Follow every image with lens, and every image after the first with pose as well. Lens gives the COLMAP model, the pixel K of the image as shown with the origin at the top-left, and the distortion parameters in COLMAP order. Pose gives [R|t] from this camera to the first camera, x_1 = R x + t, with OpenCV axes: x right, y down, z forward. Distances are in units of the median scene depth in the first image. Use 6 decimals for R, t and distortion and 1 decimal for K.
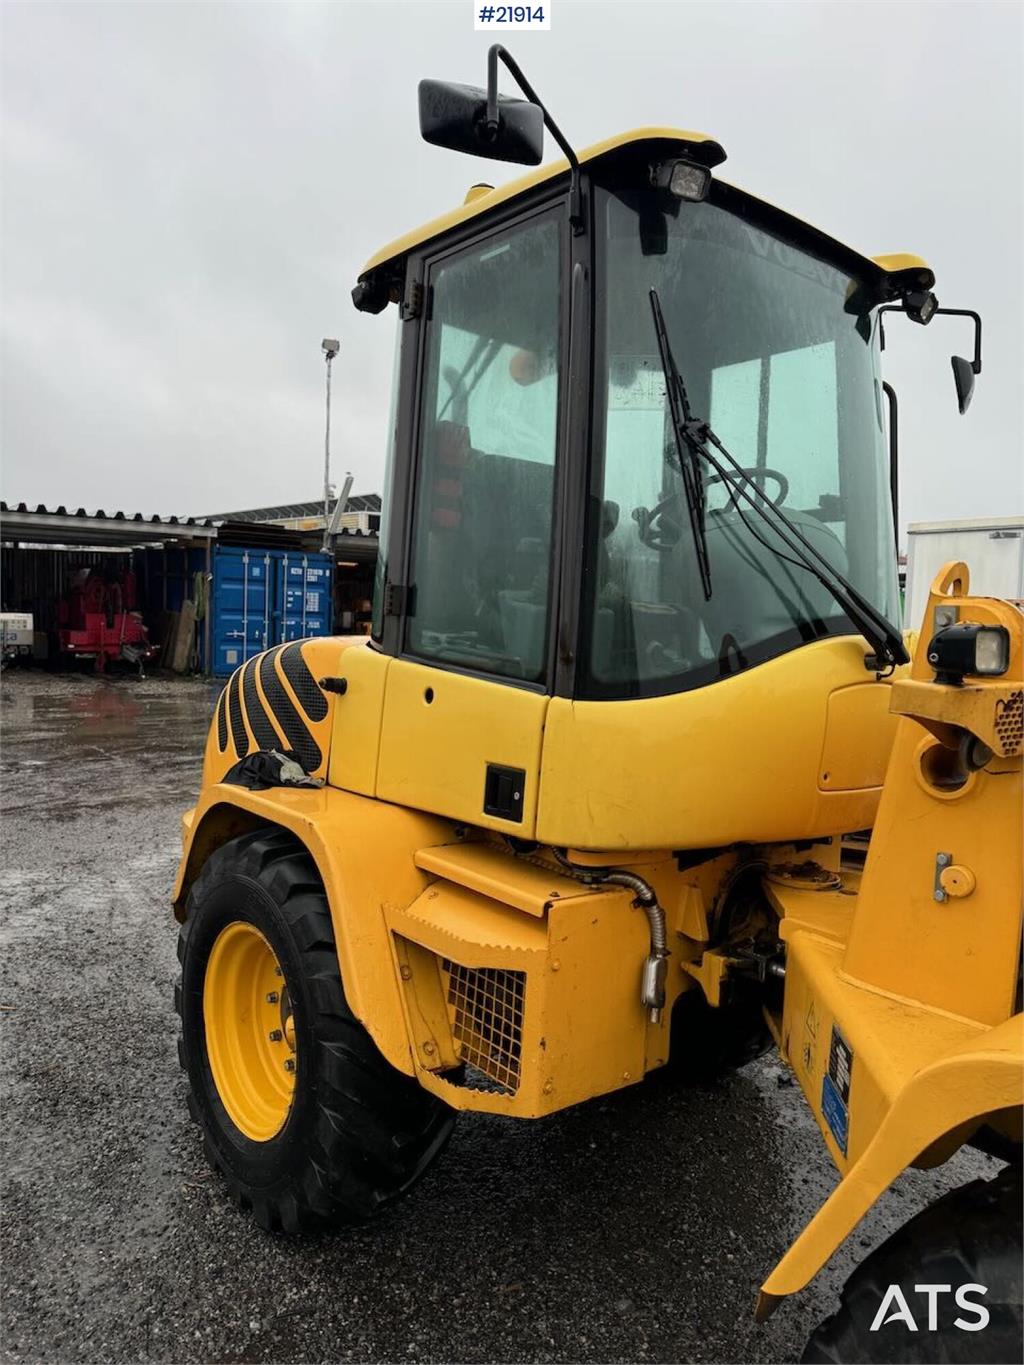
lens RADIAL K [[960.4, 0, 504.3], [0, 960.4, 684.0], [0, 0, 1]] dist [0.067686, -0.081447]
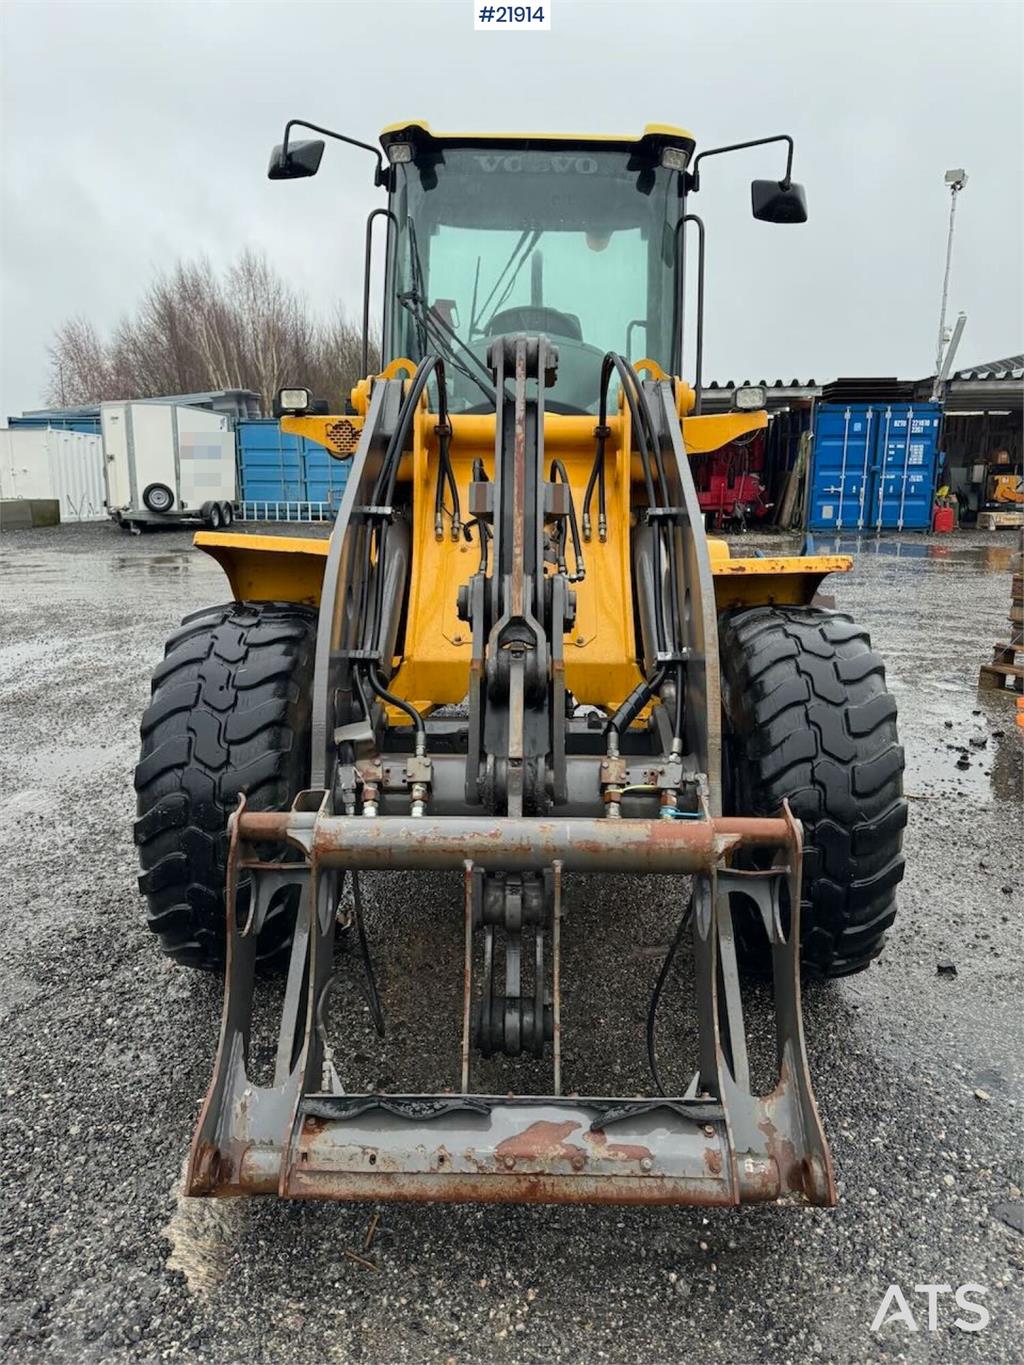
lens RADIAL K [[960.4, 0, 510.6], [0, 960.4, 674.5], [0, 0, 1]] dist [0.067686, -0.081447]
pose [[0.741884, 0.102739, -0.662611, 1.150346], [-0.024131, 0.991643, 0.126738, 0.144775], [0.670094, -0.078035, 0.738163, -0.186453]]
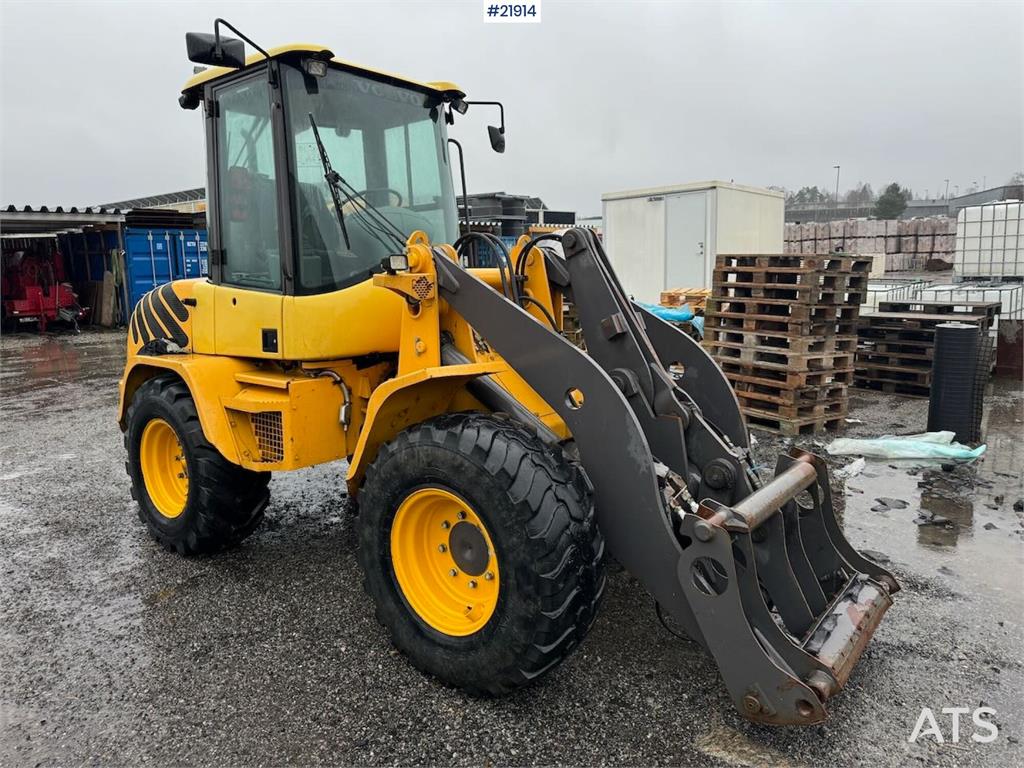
lens RADIAL K [[720.5, 0, 517.4], [0, 720.5, 381.6], [0, 0, 1]] dist [0.067686, -0.081447]
pose [[0.980037, -0.088949, 0.177807, 0.199549], [0.073159, 0.992930, 0.093480, 0.071462], [-0.184865, -0.078605, 0.979615, -0.606083]]
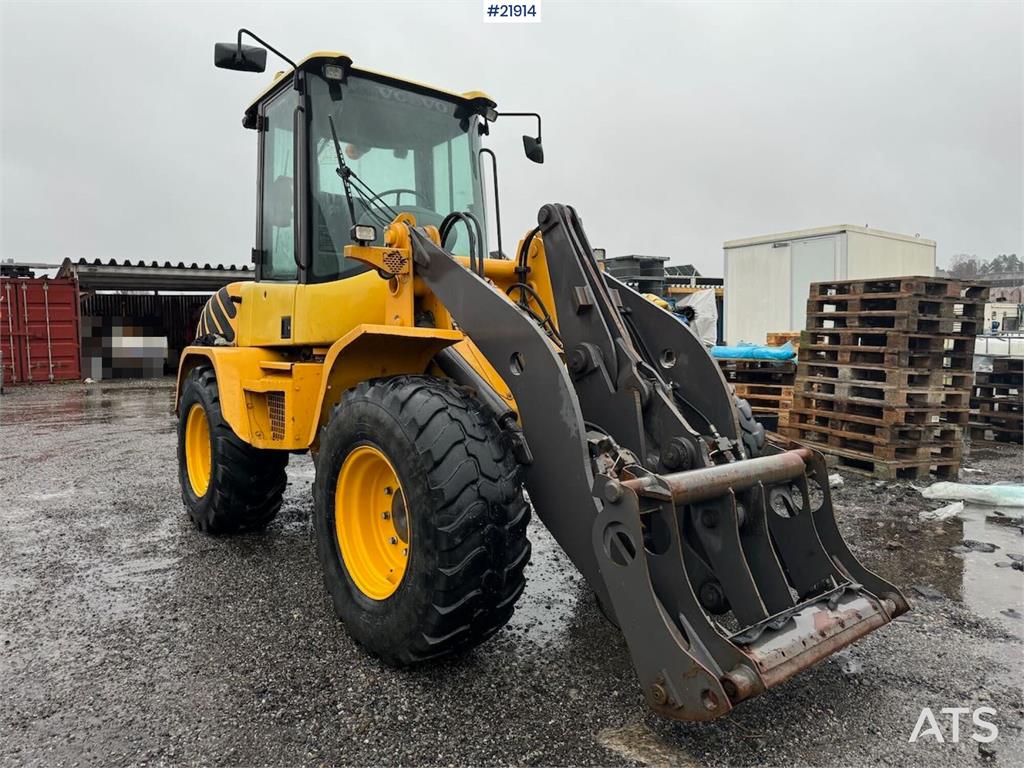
lens RADIAL K [[720.5, 0, 512.1], [0, 720.5, 382.5], [0, 0, 1]] dist [0.067686, -0.081447]
pose [[0.998461, -0.044847, -0.032627, 0.475182], [0.044426, 0.998921, -0.013534, 0.231436], [0.033198, 0.012063, 0.999376, -0.602949]]
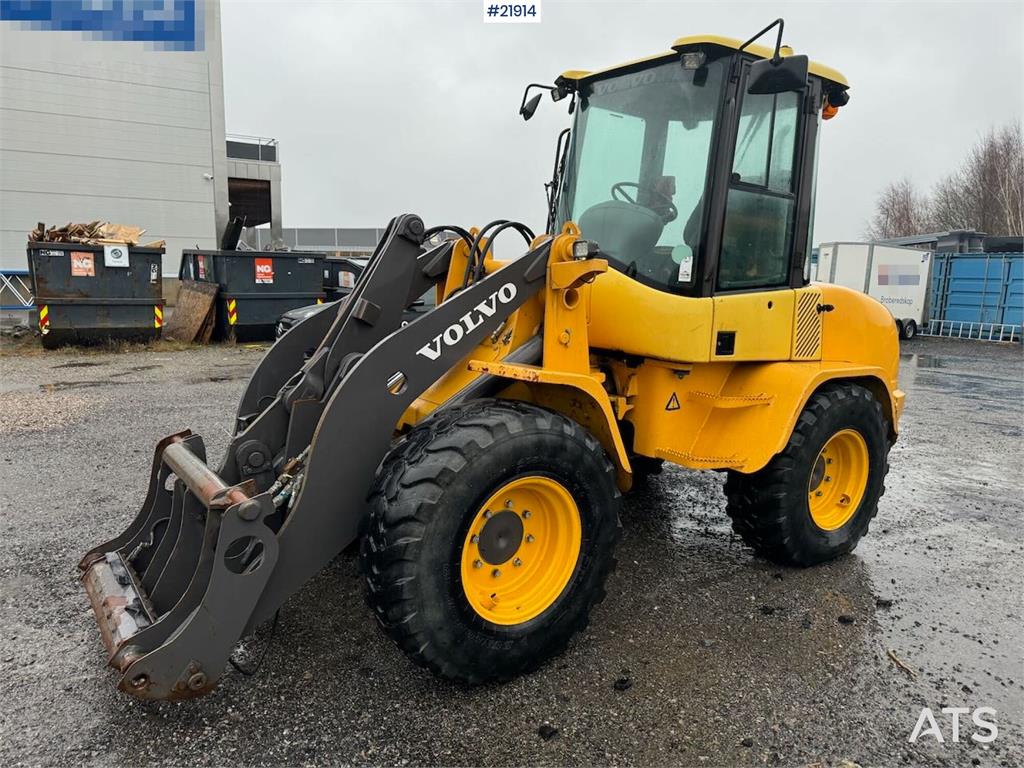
lens RADIAL K [[720.5, 0, 511.8], [0, 720.5, 383.2], [0, 0, 1]] dist [0.067686, -0.081447]
pose [[-0.085658, 0.104288, -0.990851, 1.667937], [-0.114778, 0.986852, 0.113790, 0.056695], [0.989691, 0.123475, -0.072562, 0.796758]]
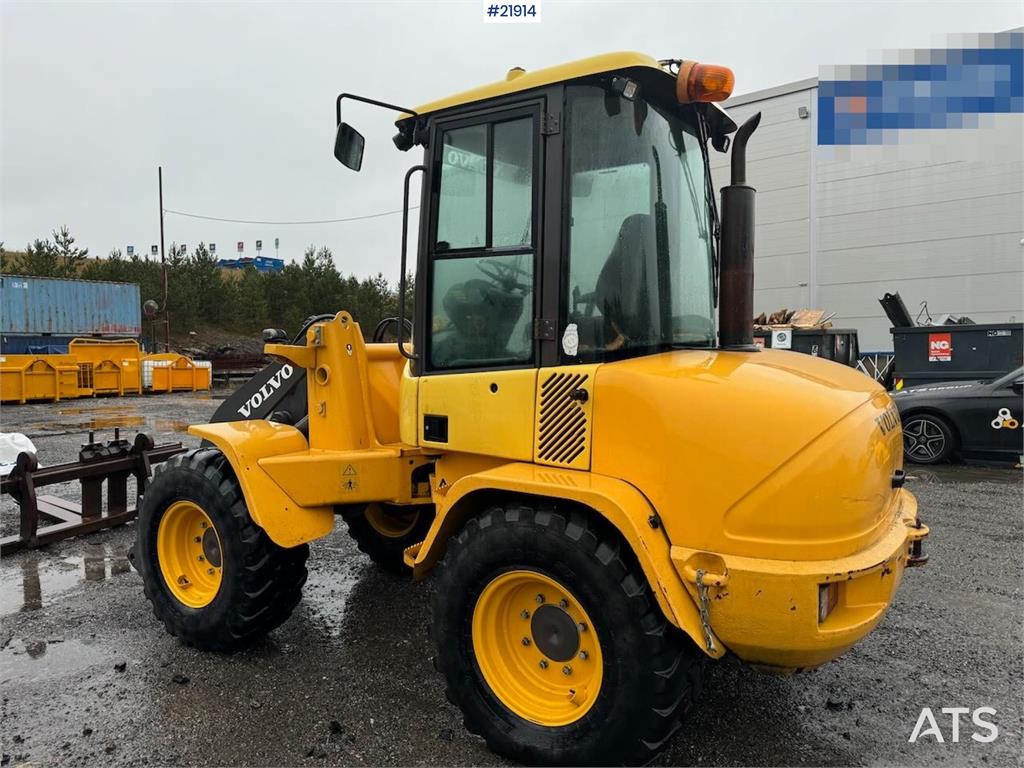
lens RADIAL K [[720.5, 0, 513.2], [0, 720.5, 376.7], [0, 0, 1]] dist [0.067686, -0.081447]
pose [[-0.959176, -0.018118, -0.282230, 0.559498], [-0.051543, 0.992431, 0.111463, -0.123825], [0.278075, 0.121460, -0.952849, 2.173846]]
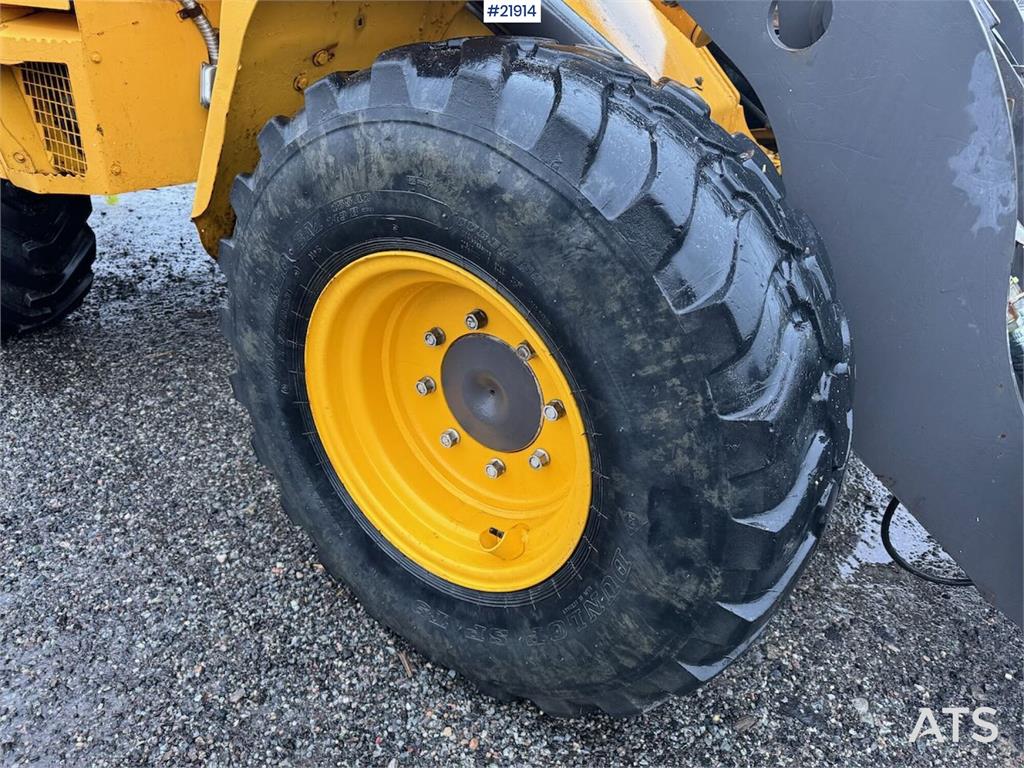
lens RADIAL K [[720.5, 0, 509.3], [0, 720.5, 379.9], [0, 0, 1]] dist [0.067686, -0.081447]
pose [[0.971532, -0.114842, 0.207213, 0.214509], [0.018603, 0.908933, 0.416527, 0.204461], [-0.236177, -0.400814, 0.885194, -0.008455]]
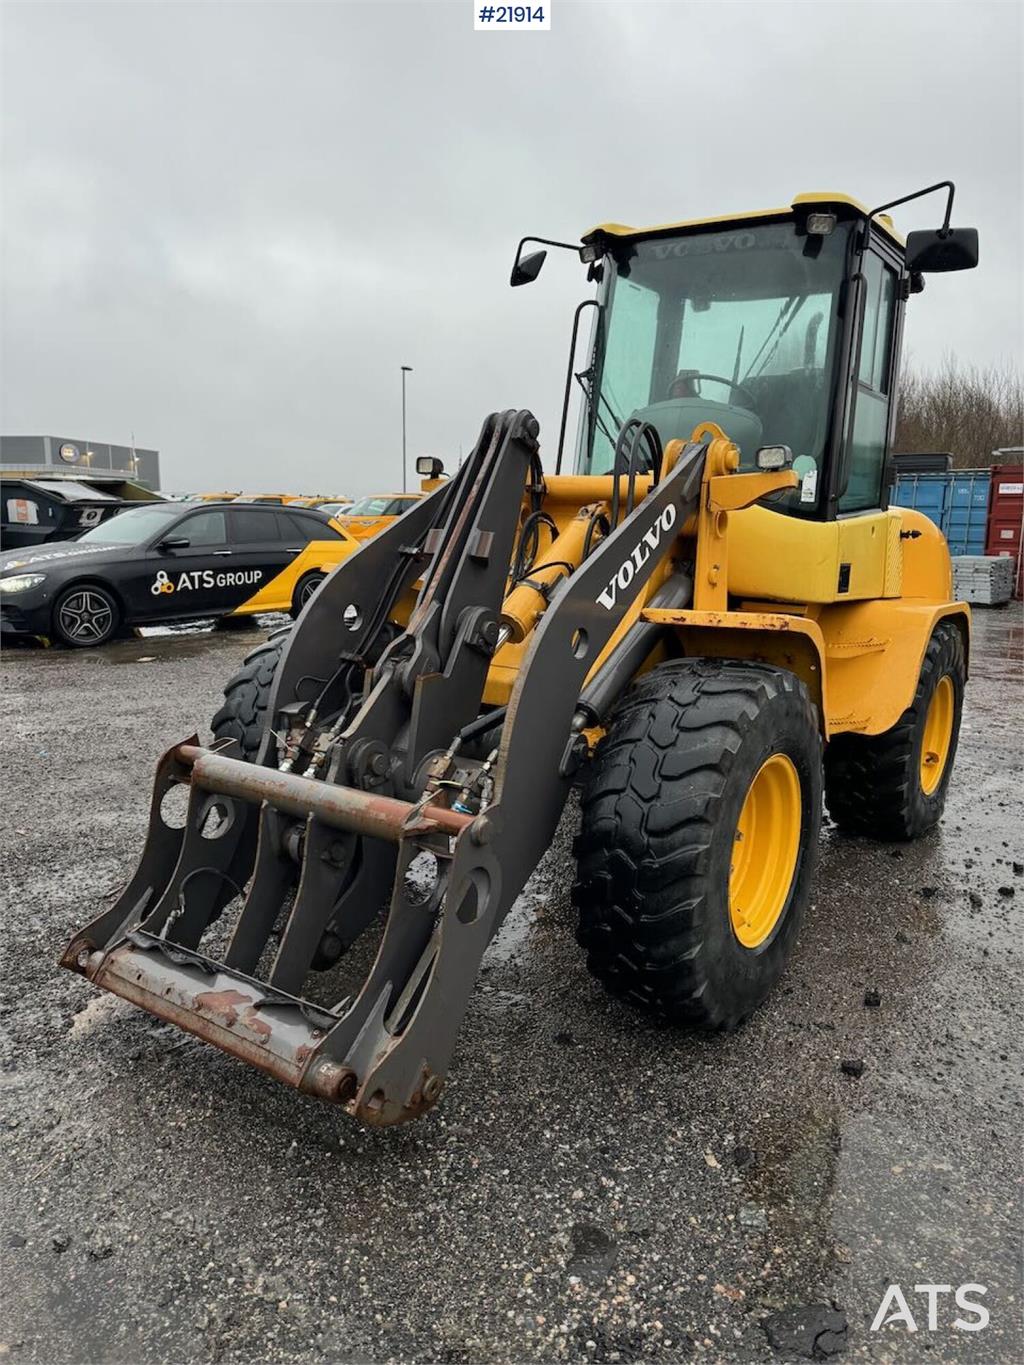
lens RADIAL K [[960.4, 0, 502.4], [0, 960.4, 681.6], [0, 0, 1]] dist [0.067686, -0.081447]
pose [[0.231610, 0.129928, -0.964093, 1.610554], [-0.091499, 0.989557, 0.111378, 0.125926], [0.968496, 0.062417, 0.241080, 0.264424]]
